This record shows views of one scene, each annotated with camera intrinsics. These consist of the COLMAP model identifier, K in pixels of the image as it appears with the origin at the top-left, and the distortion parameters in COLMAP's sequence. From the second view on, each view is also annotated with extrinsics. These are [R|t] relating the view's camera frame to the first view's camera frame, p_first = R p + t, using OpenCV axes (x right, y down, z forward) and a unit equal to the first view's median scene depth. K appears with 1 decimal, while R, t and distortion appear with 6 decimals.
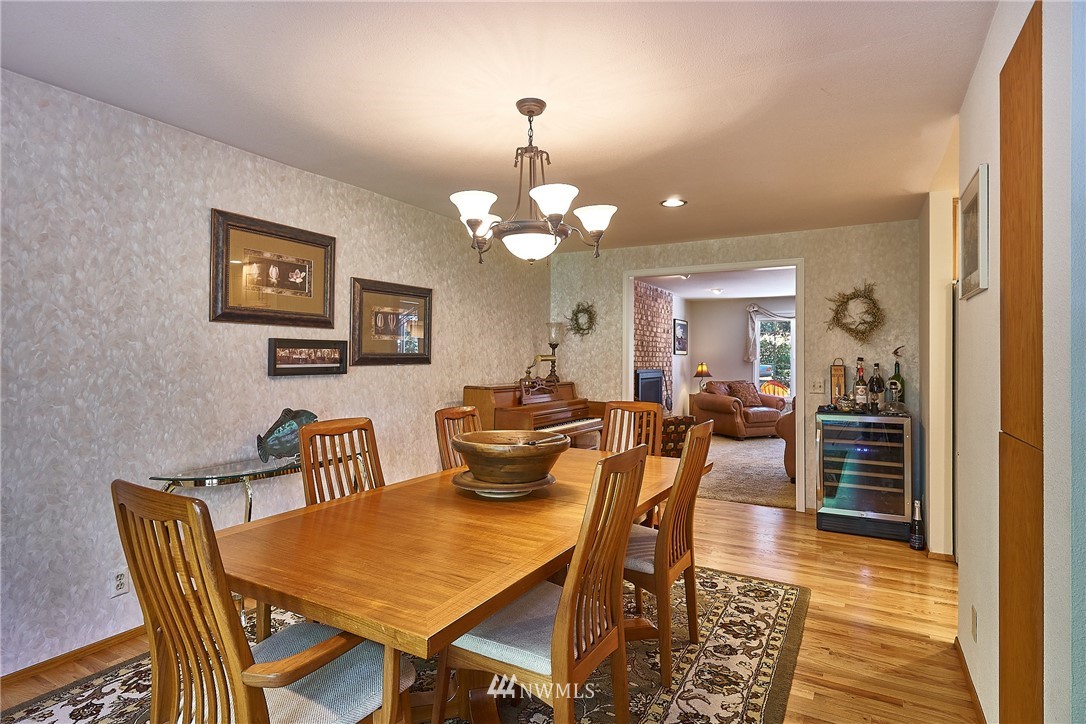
lens RADIAL K [[573.6, 0, 542.9], [0, 573.6, 358.7], [0, 0, 1]] dist [-0.000723, -0.000108]
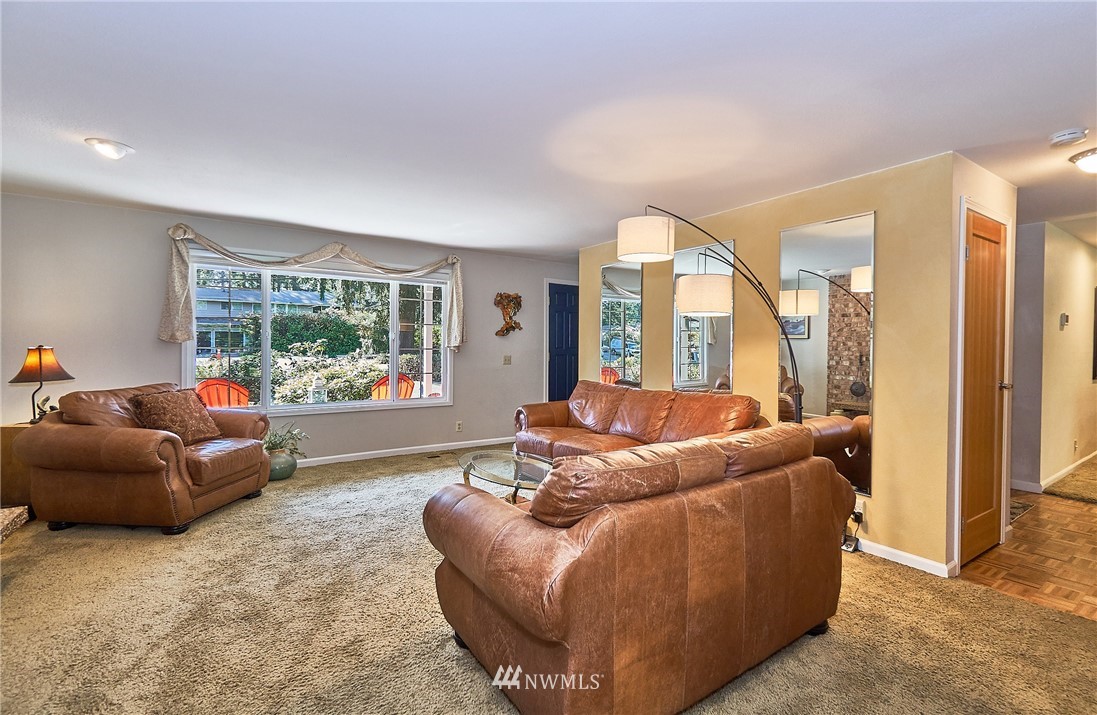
lens RADIAL K [[491.6, 0, 548.6], [0, 491.6, 354.9], [0, 0, 1]] dist [-0.000321, -0.000066]
pose [[0.442581, -0.015044, 0.896602, 0.239861], [-0.007609, 0.999760, 0.020531, 0.006734], [-0.896696, -0.015909, 0.442360, 1.001331]]
